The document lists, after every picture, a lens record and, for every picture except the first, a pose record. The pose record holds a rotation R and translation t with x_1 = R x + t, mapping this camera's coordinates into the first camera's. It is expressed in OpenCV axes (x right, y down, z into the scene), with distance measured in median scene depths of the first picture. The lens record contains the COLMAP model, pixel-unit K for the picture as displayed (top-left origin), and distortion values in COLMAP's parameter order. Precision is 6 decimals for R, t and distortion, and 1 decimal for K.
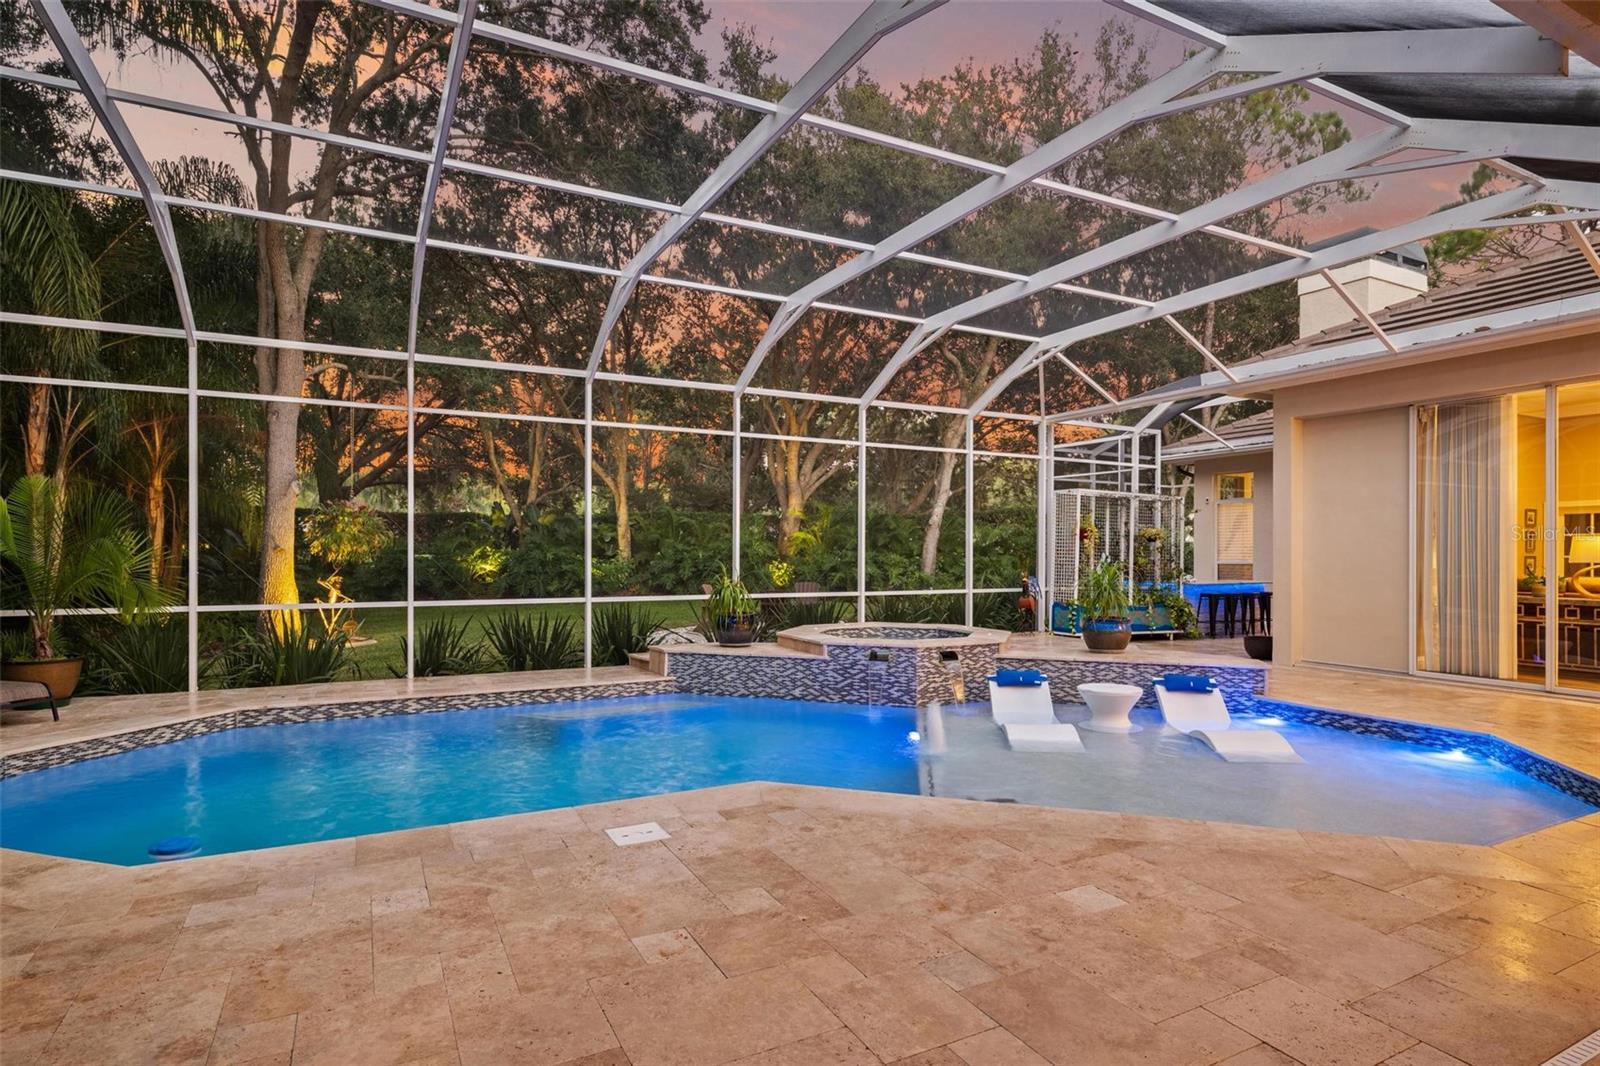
lens RADIAL K [[834.9, 0, 791.1], [0, 834.9, 541.9], [0, 0, 1]] dist [-0.007682, -0.000583]
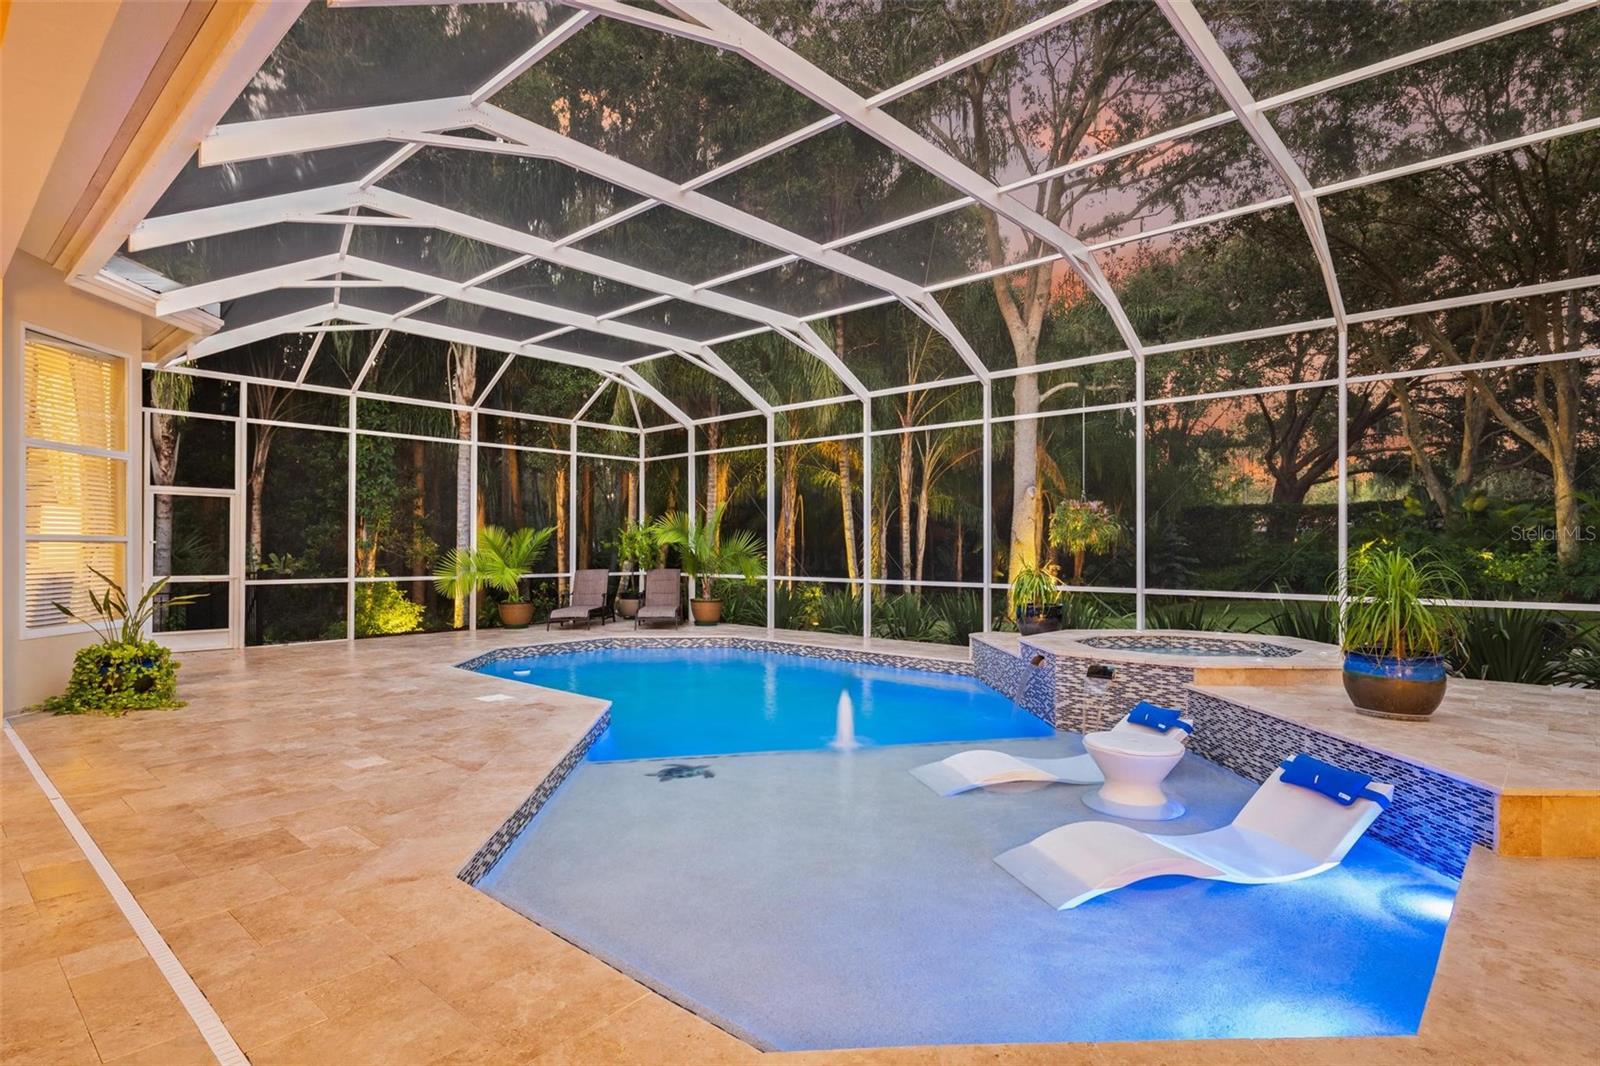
lens RADIAL K [[834.9, 0, 793.0], [0, 834.9, 537.7], [0, 0, 1]] dist [-0.007682, -0.000583]
pose [[0.355779, -0.008177, -0.934534, 0.954637], [0.009769, 0.999940, -0.005030, 0.017596], [0.934519, -0.007340, 0.355837, 0.555411]]
